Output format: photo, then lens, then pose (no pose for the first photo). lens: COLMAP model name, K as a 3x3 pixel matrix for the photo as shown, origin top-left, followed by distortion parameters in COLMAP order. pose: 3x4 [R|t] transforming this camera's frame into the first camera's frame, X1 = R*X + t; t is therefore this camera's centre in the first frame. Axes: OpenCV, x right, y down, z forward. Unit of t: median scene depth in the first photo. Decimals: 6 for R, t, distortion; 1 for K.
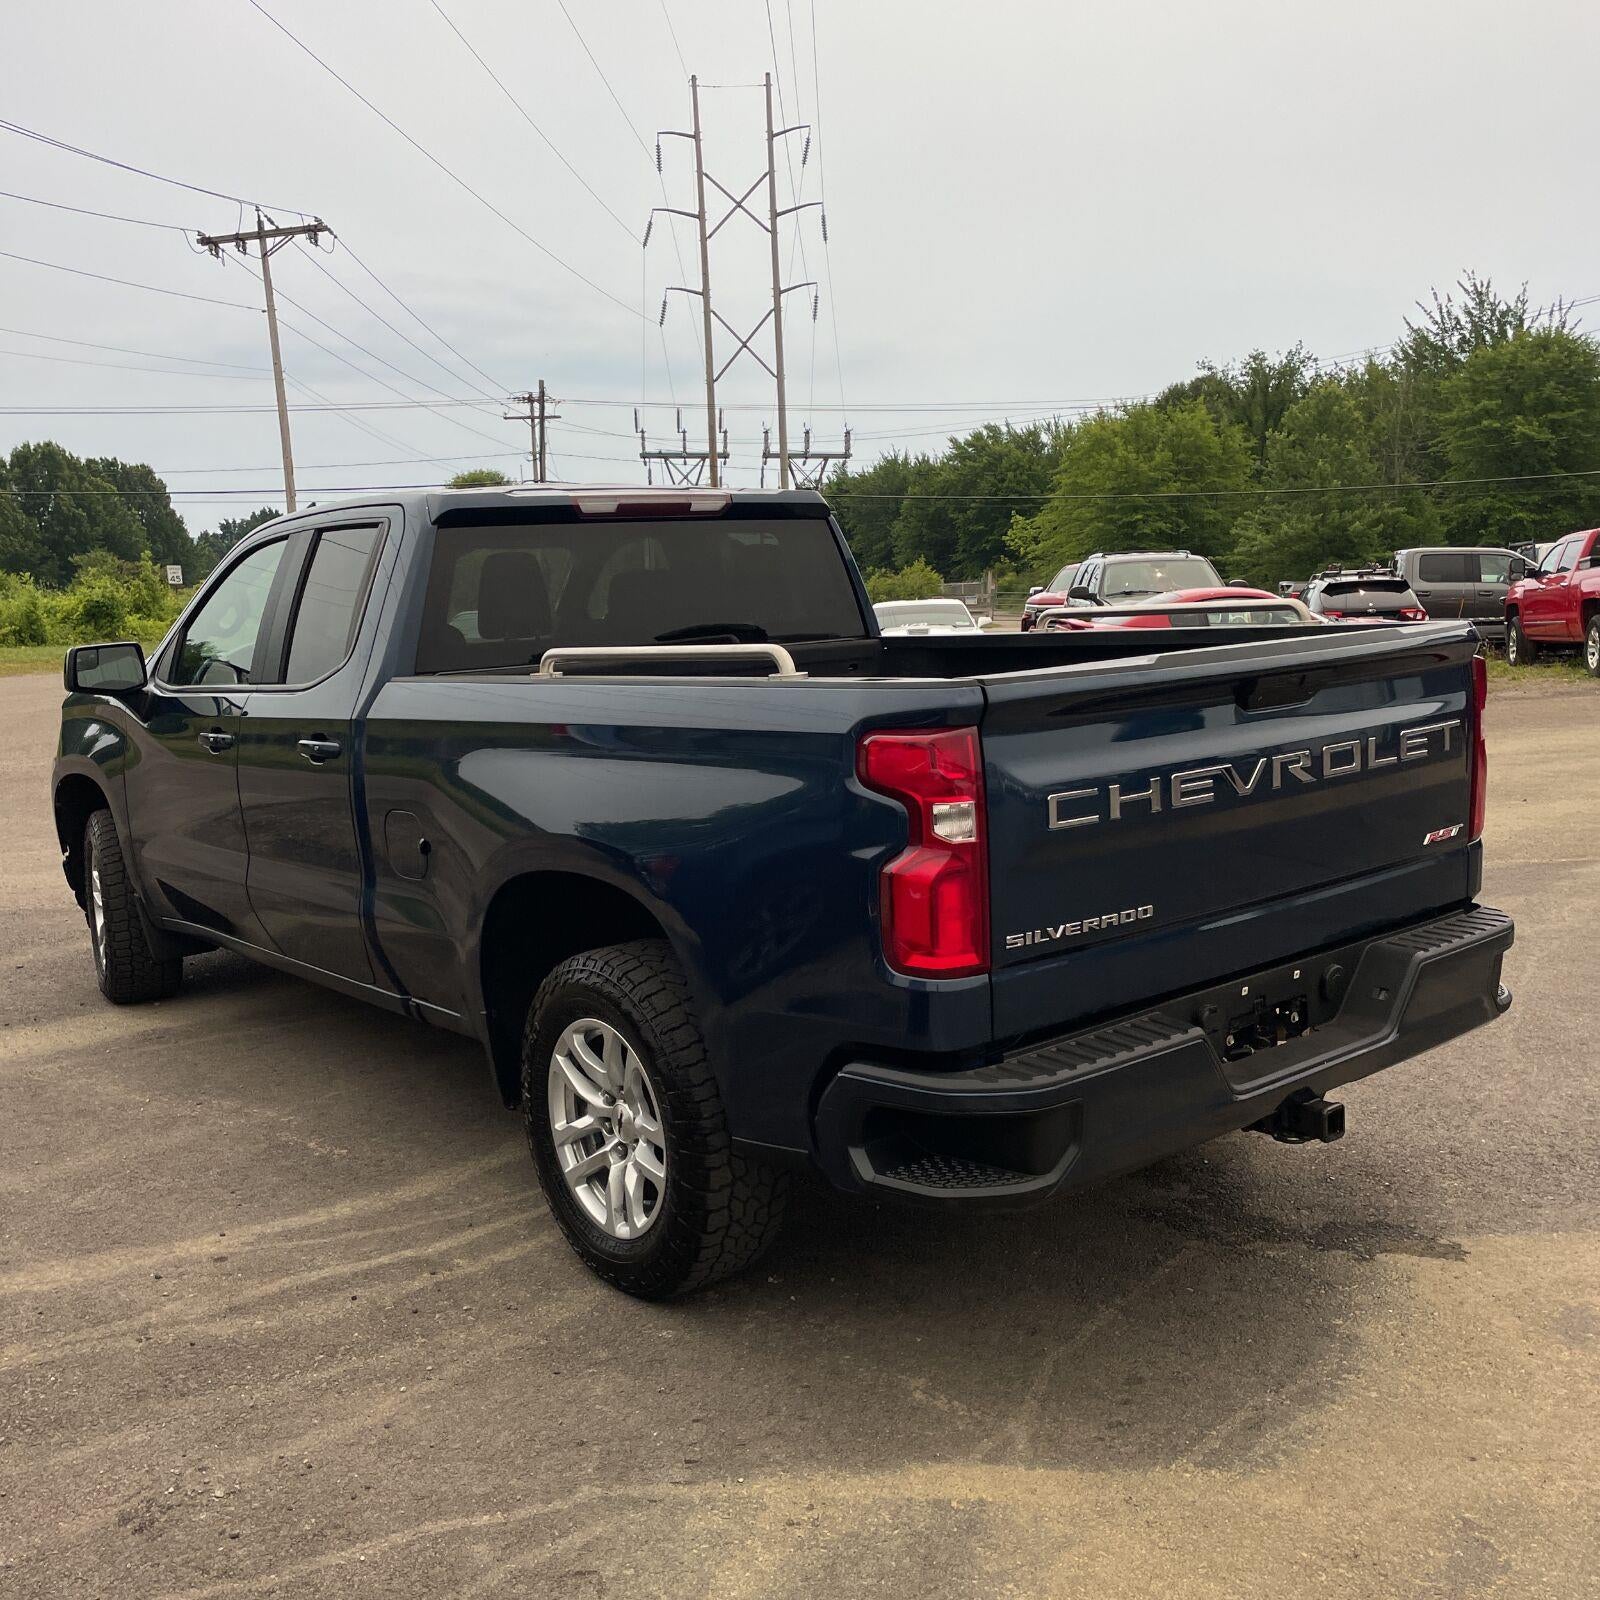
lens RADIAL K [[1598.3, 0, 776.0], [0, 1598.3, 767.1], [0, 0, 1]] dist [0.101003, -0.146857]
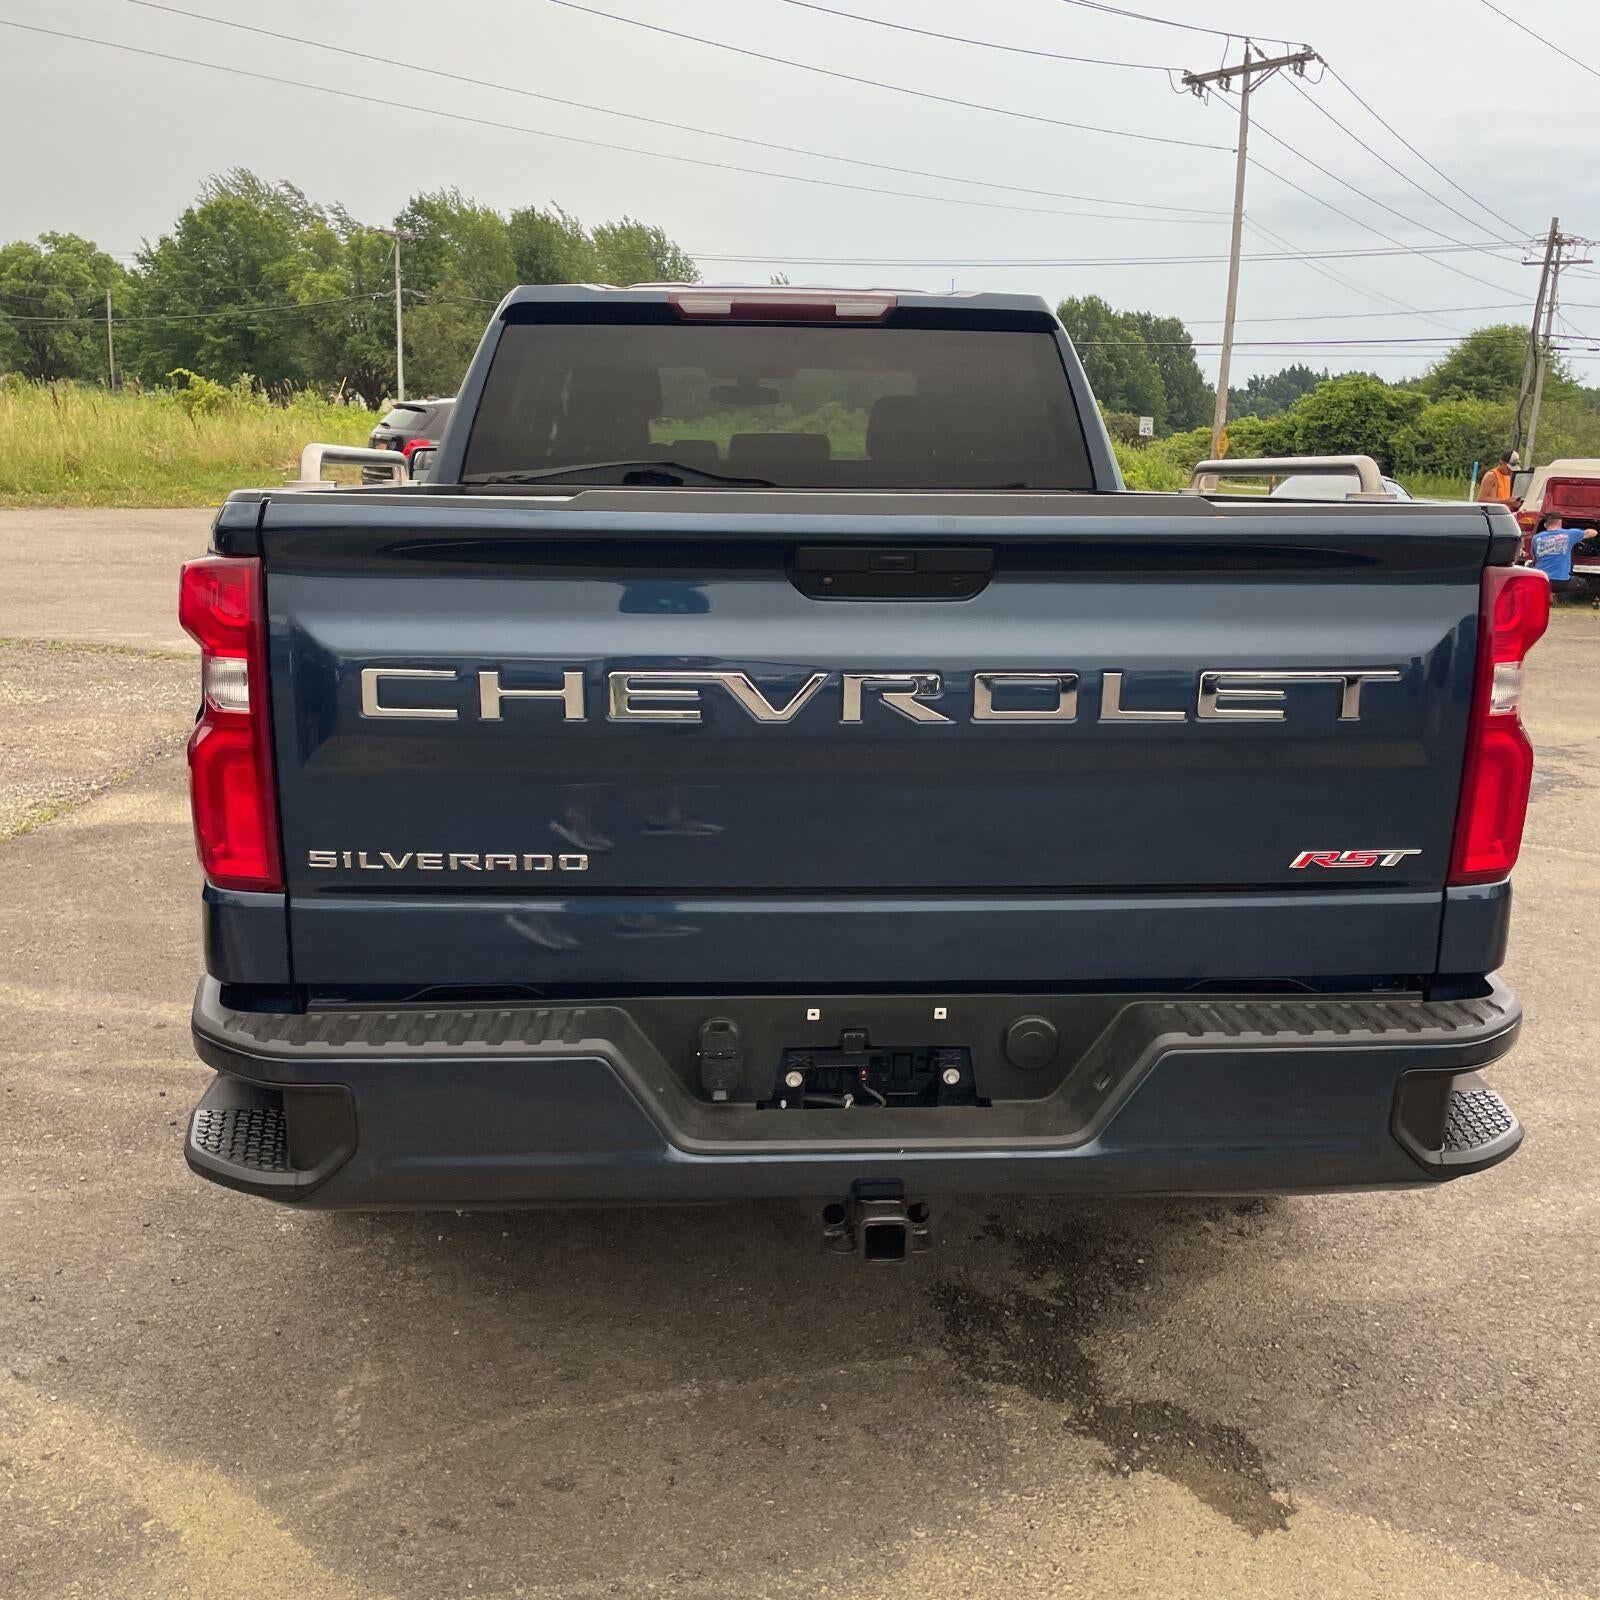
lens RADIAL K [[1598.3, 0, 776.0], [0, 1598.3, 767.1], [0, 0, 1]] dist [0.101003, -0.146857]
pose [[0.822703, 0.170773, -0.542214, 0.623965], [-0.124355, 0.984774, 0.121474, -0.042927], [0.554703, -0.032510, 0.831413, 0.435845]]
